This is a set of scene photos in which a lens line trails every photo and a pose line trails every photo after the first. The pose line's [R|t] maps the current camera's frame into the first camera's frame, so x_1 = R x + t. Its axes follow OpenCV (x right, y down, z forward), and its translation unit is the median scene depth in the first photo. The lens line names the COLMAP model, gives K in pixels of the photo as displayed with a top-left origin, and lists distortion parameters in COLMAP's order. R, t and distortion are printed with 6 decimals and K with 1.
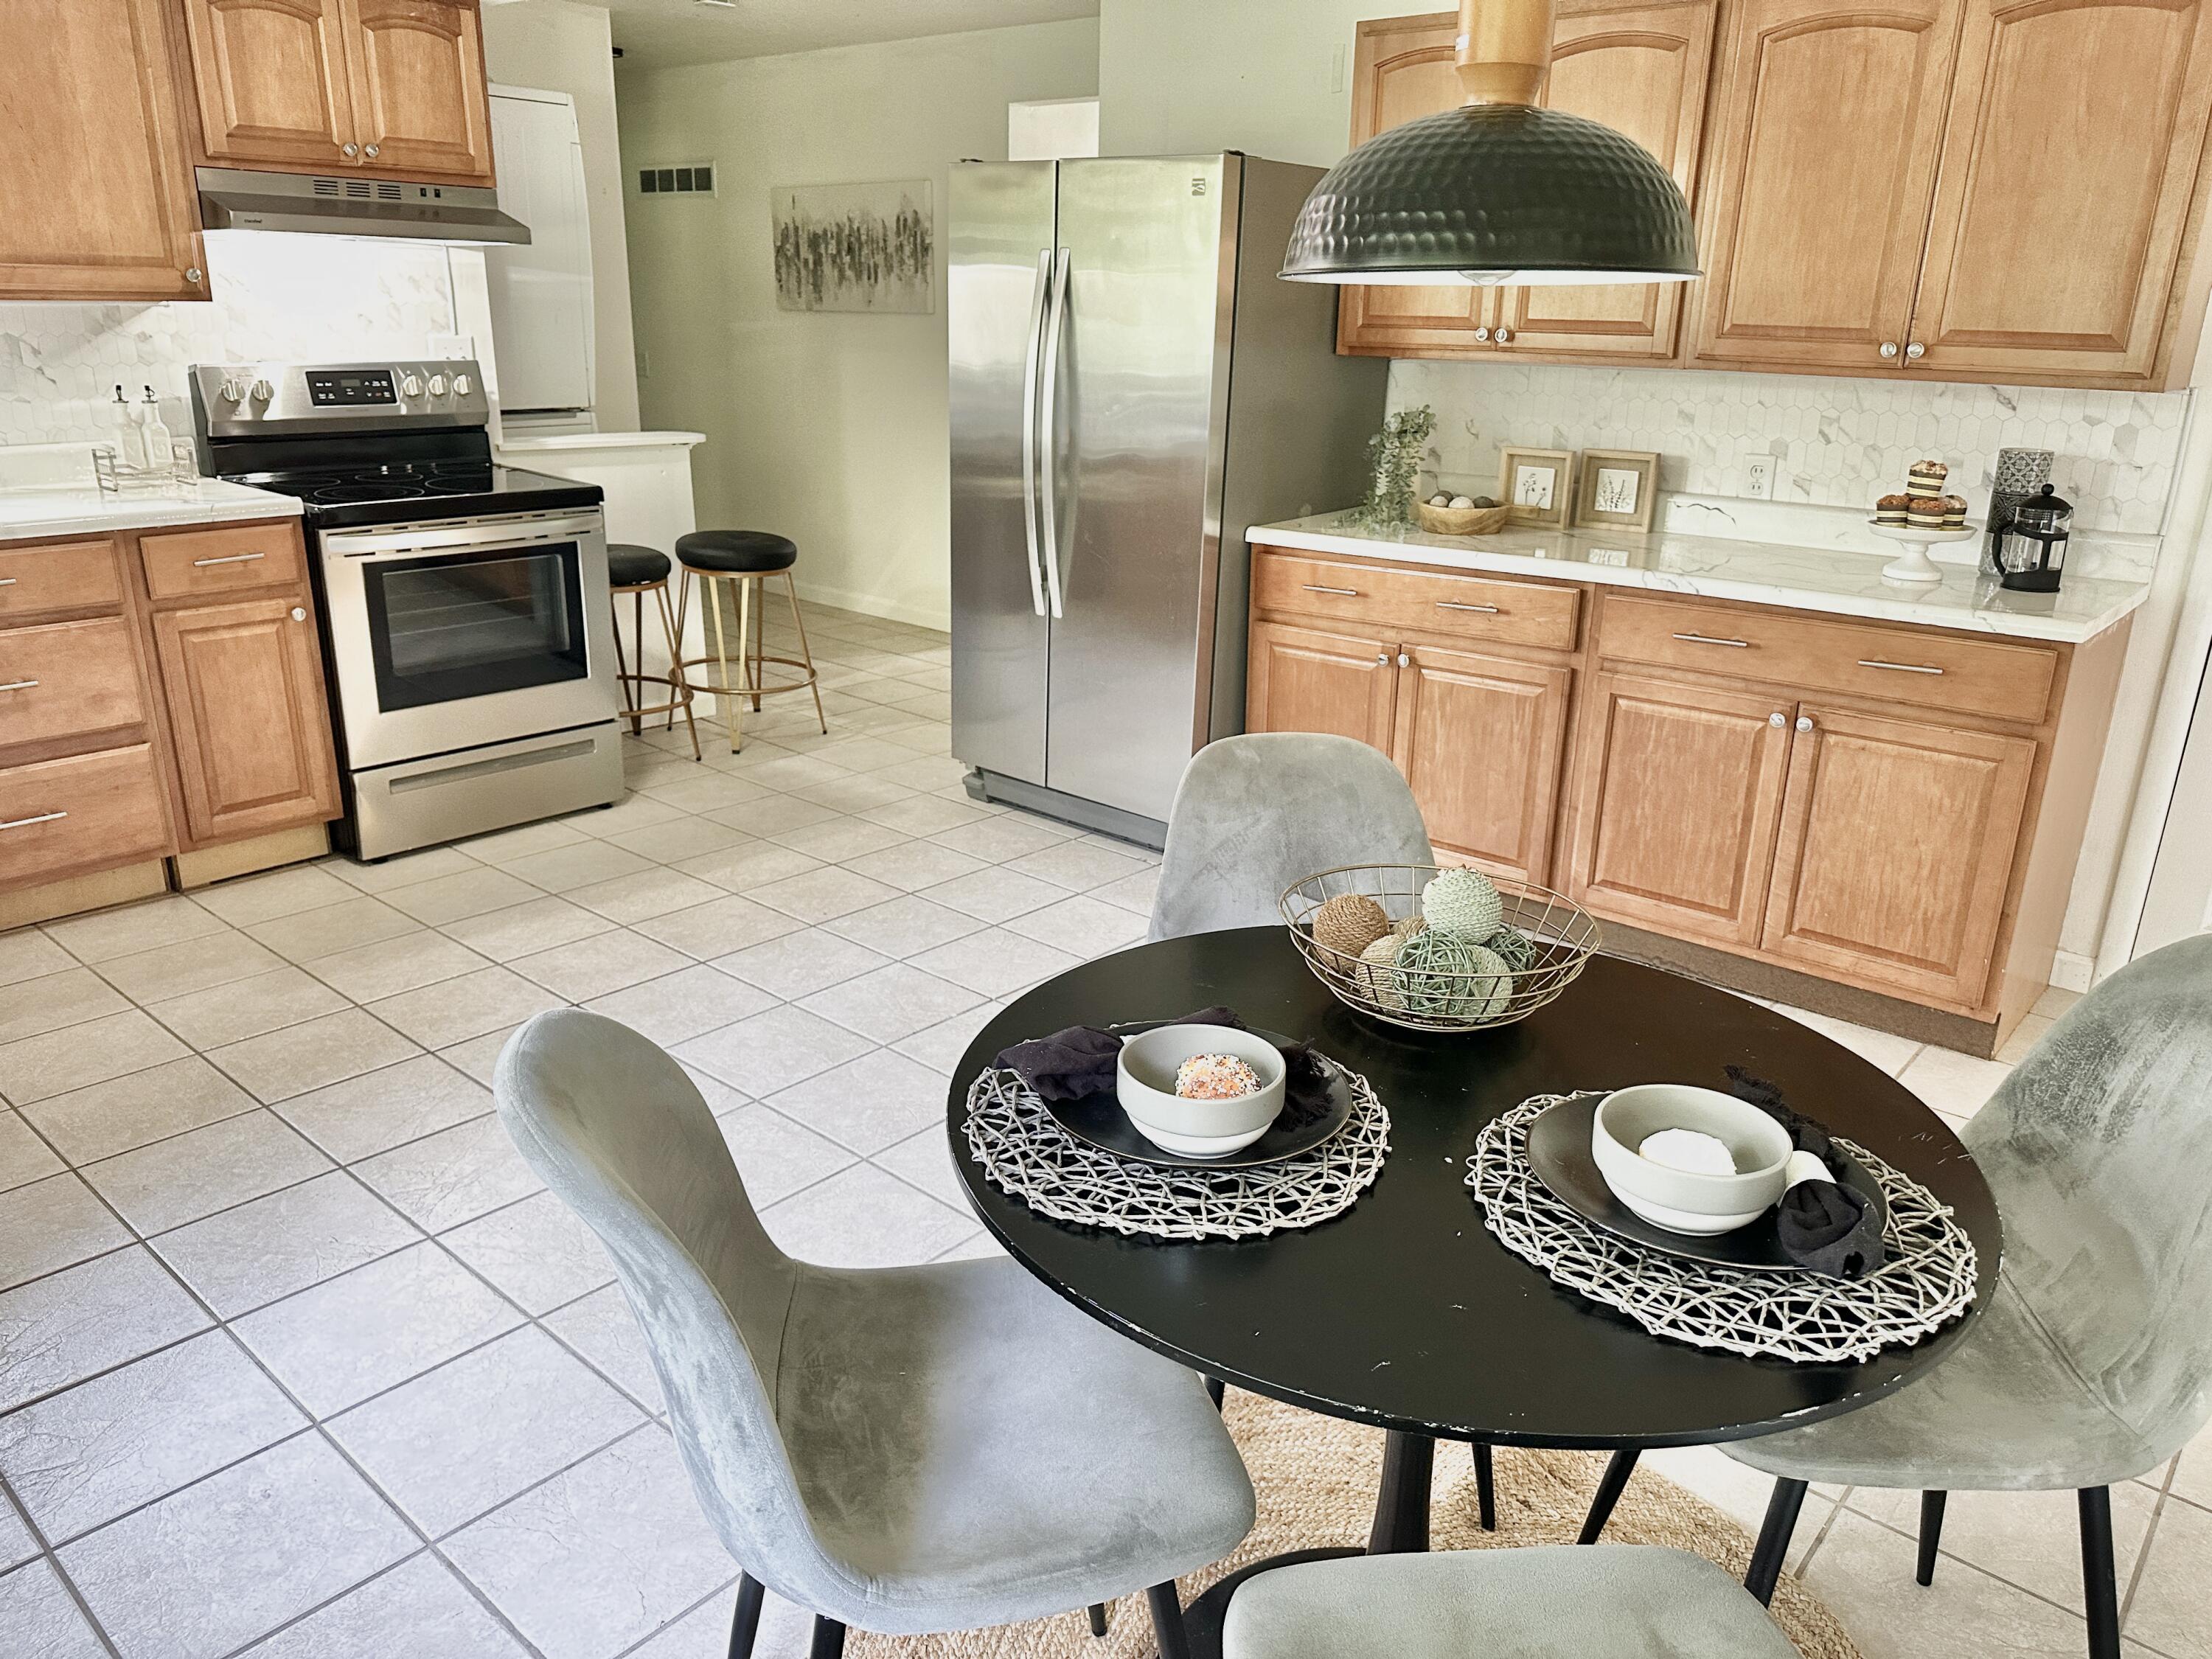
lens RADIAL K [[1550.5, 0, 1106.0], [0, 1550.5, 829.5], [0, 0, 1]] dist [-0.036640, -0.003863]
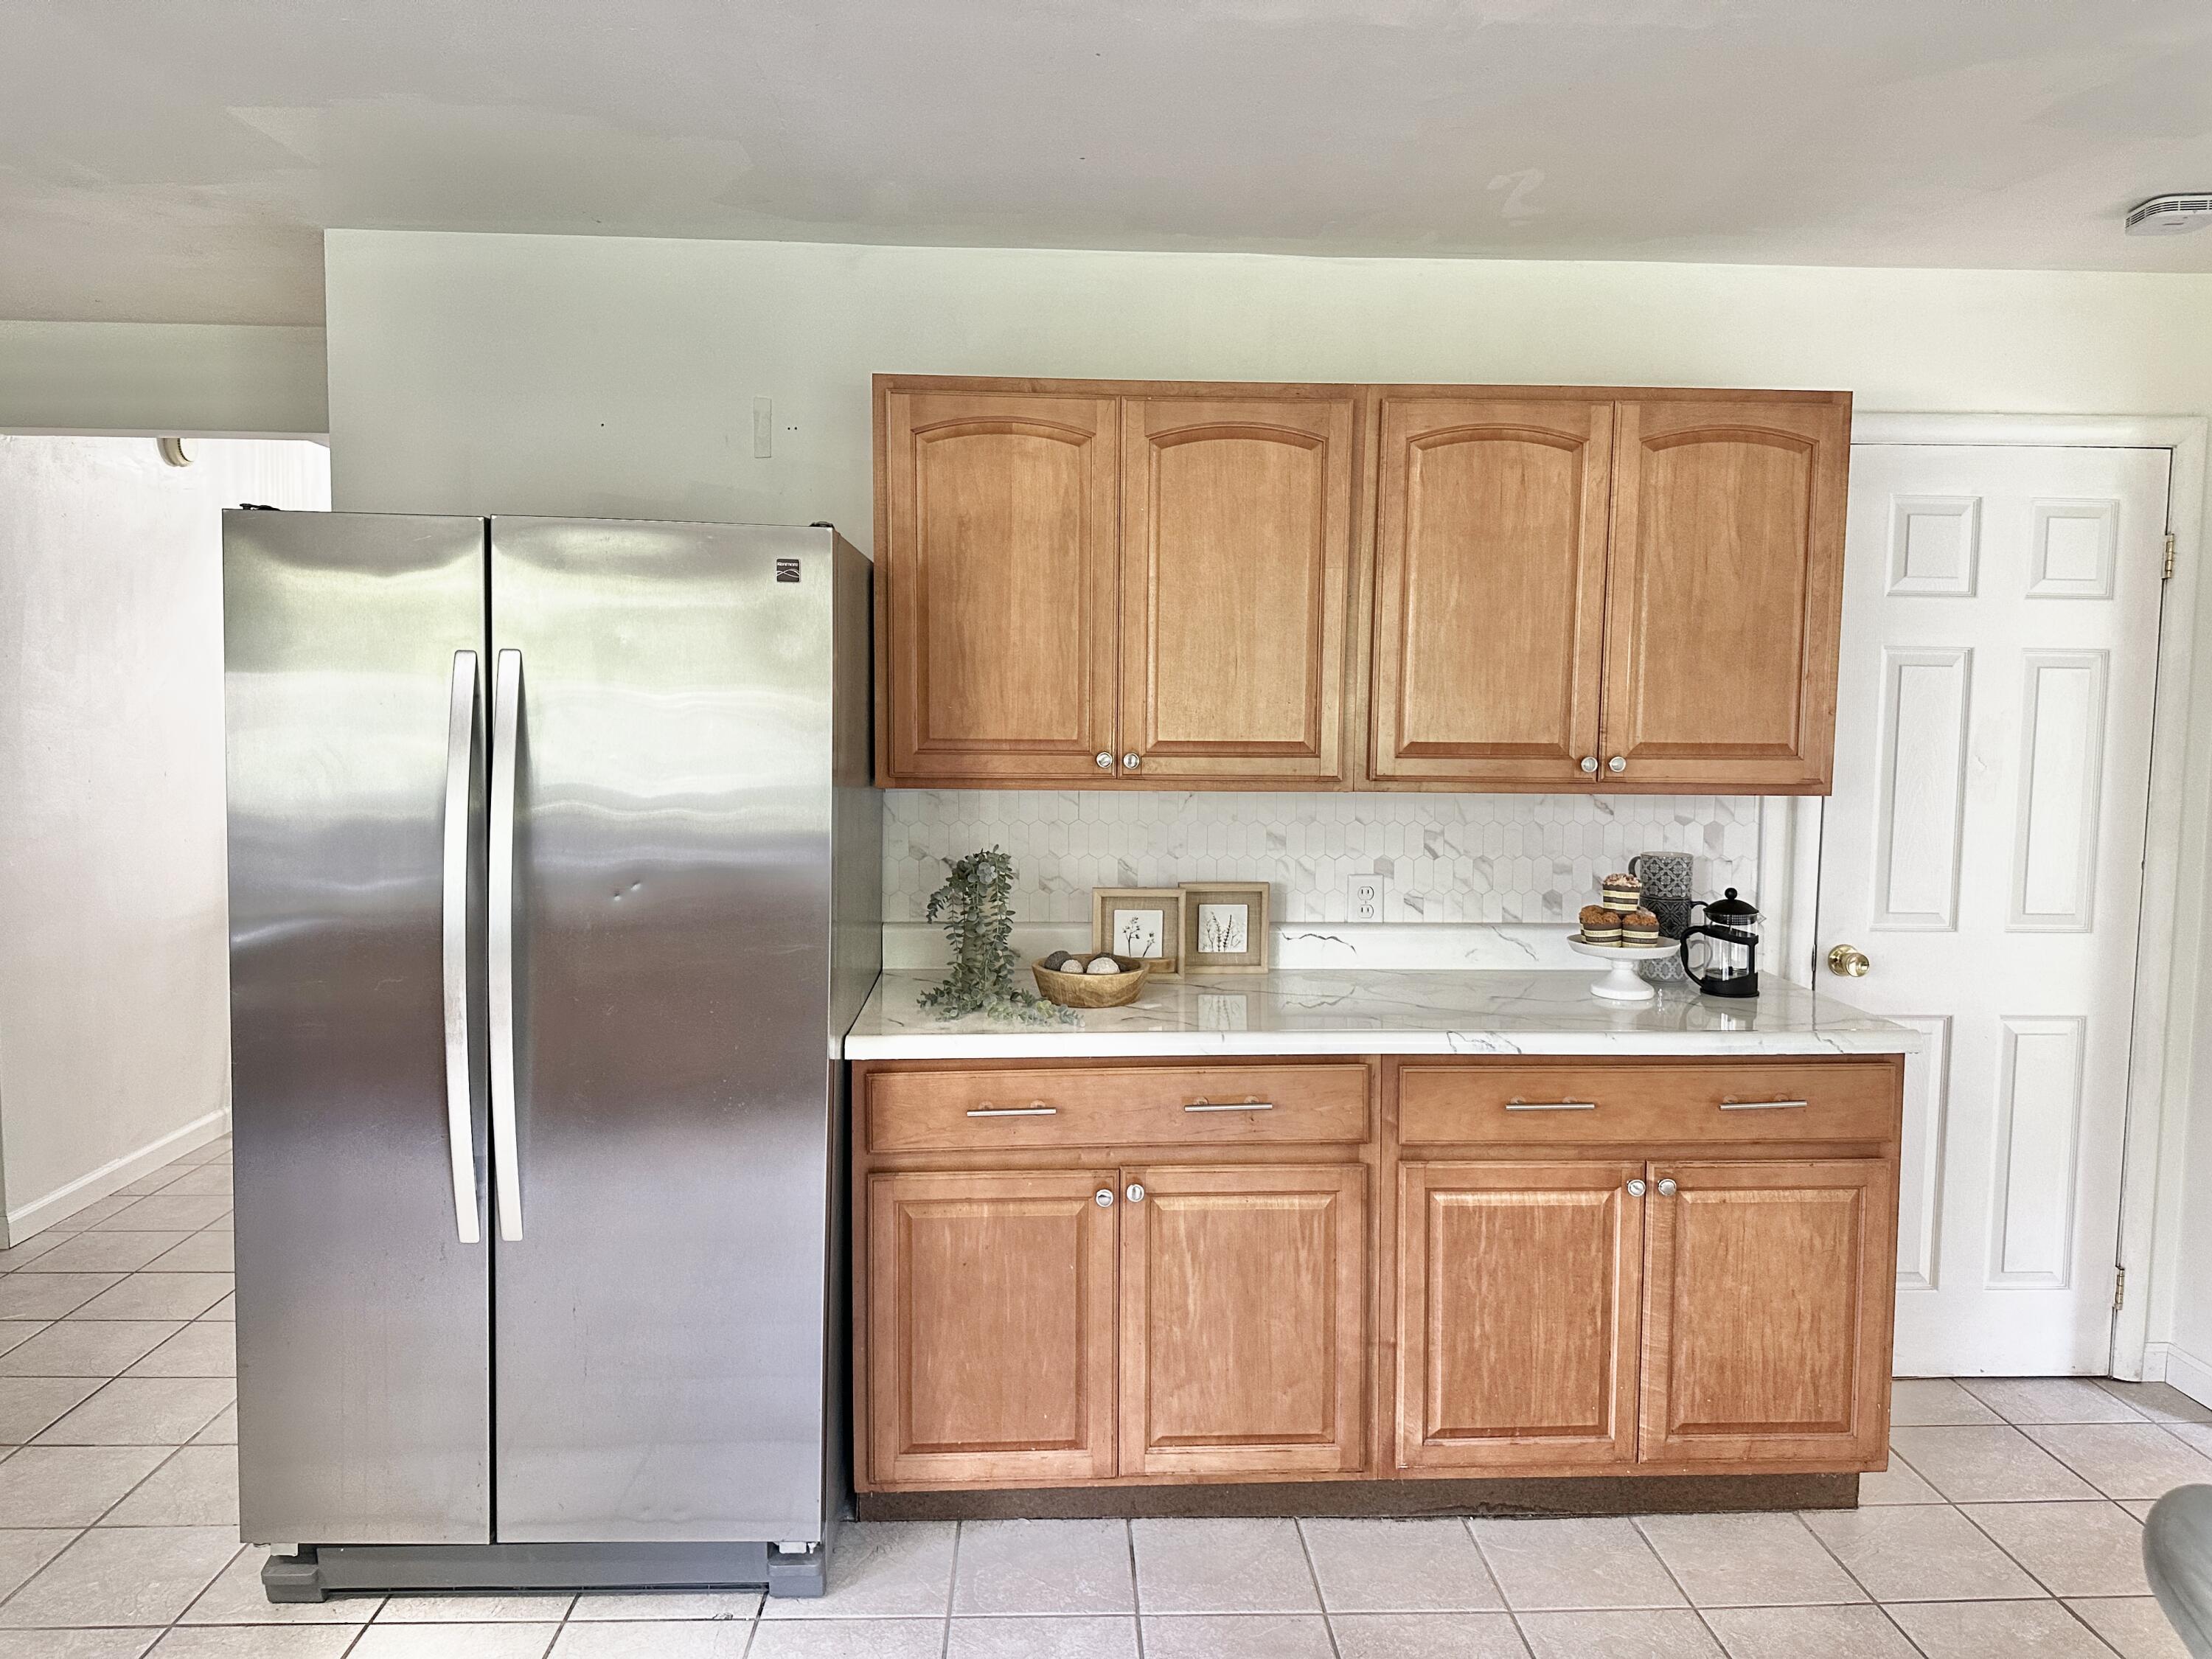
lens RADIAL K [[1523.8, 0, 1101.4], [0, 1523.8, 787.2], [0, 0, 1]] dist [0.105689, -0.205030]
pose [[0.729417, -0.042109, 0.682772, -0.336309], [0.219298, 0.959820, -0.175083, -0.188257], [-0.647965, 0.277439, 0.709344, 0.494485]]
